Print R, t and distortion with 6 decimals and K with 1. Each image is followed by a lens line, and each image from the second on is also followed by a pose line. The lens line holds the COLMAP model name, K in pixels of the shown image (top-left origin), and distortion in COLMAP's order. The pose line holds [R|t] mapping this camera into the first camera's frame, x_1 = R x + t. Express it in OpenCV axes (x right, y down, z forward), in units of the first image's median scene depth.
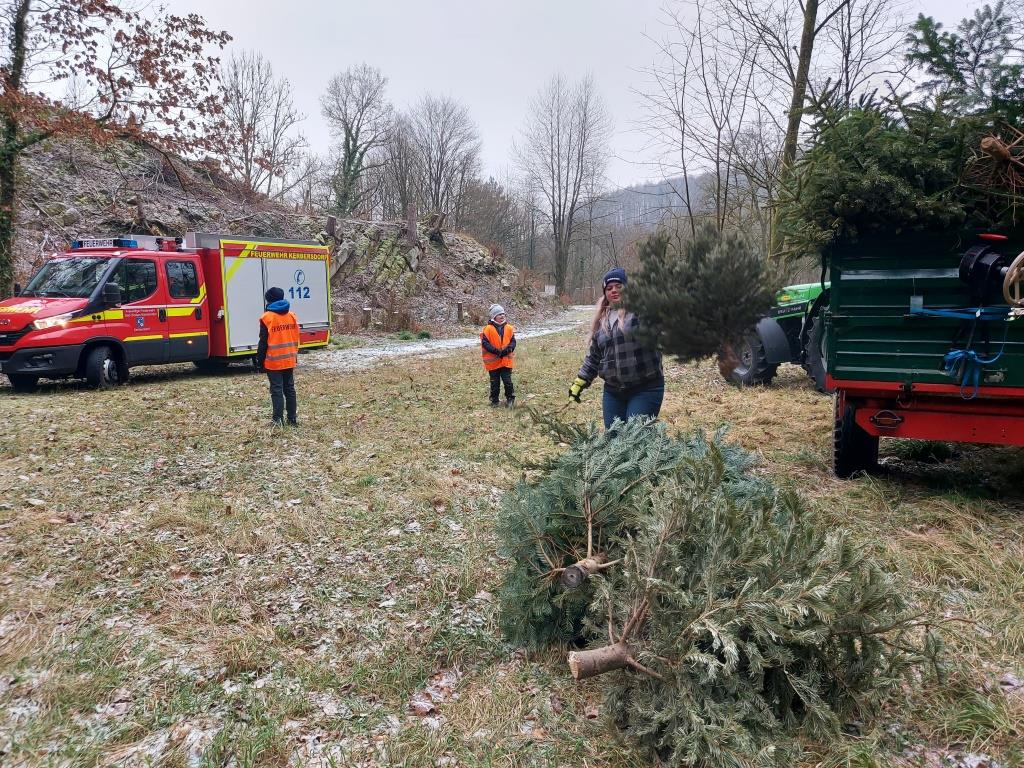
lens RADIAL K [[762.8, 0, 490.8], [0, 762.8, 384.5], [0, 0, 1]] dist [0.069710, -0.050965]
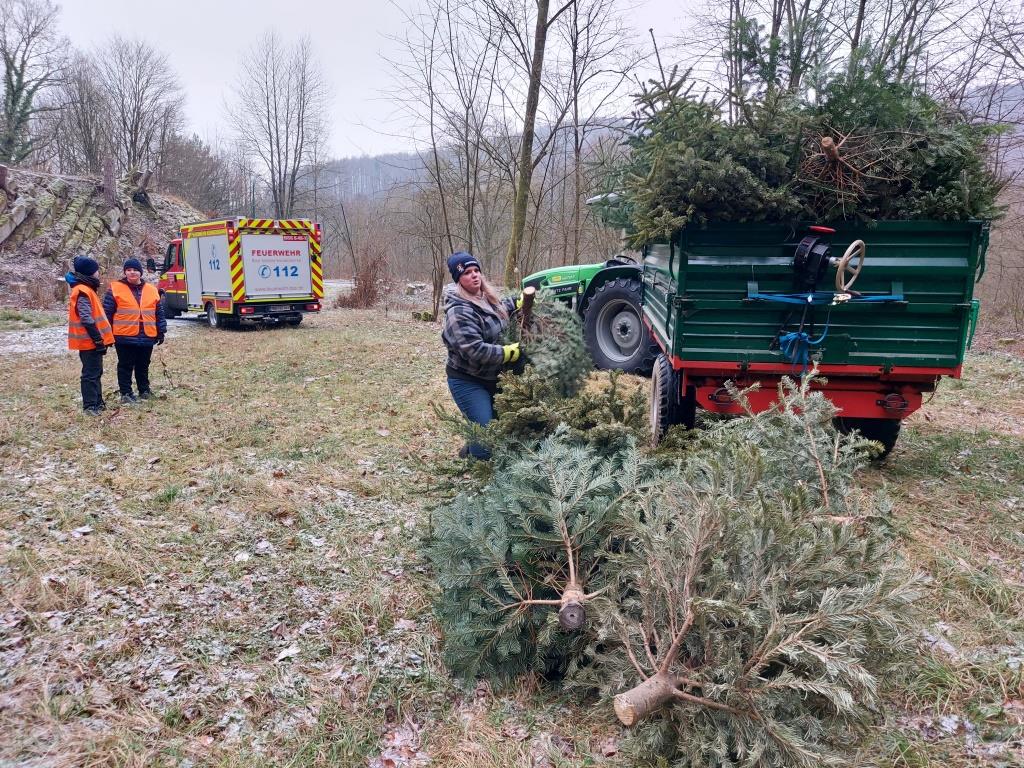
lens RADIAL K [[762.8, 0, 490.8], [0, 762.8, 384.5], [0, 0, 1]] dist [0.069710, -0.050965]
pose [[0.930665, -0.034380, 0.364254, -0.135302], [0.022252, 0.999051, 0.037442, -0.014731], [-0.365196, -0.026740, 0.930547, 0.101365]]
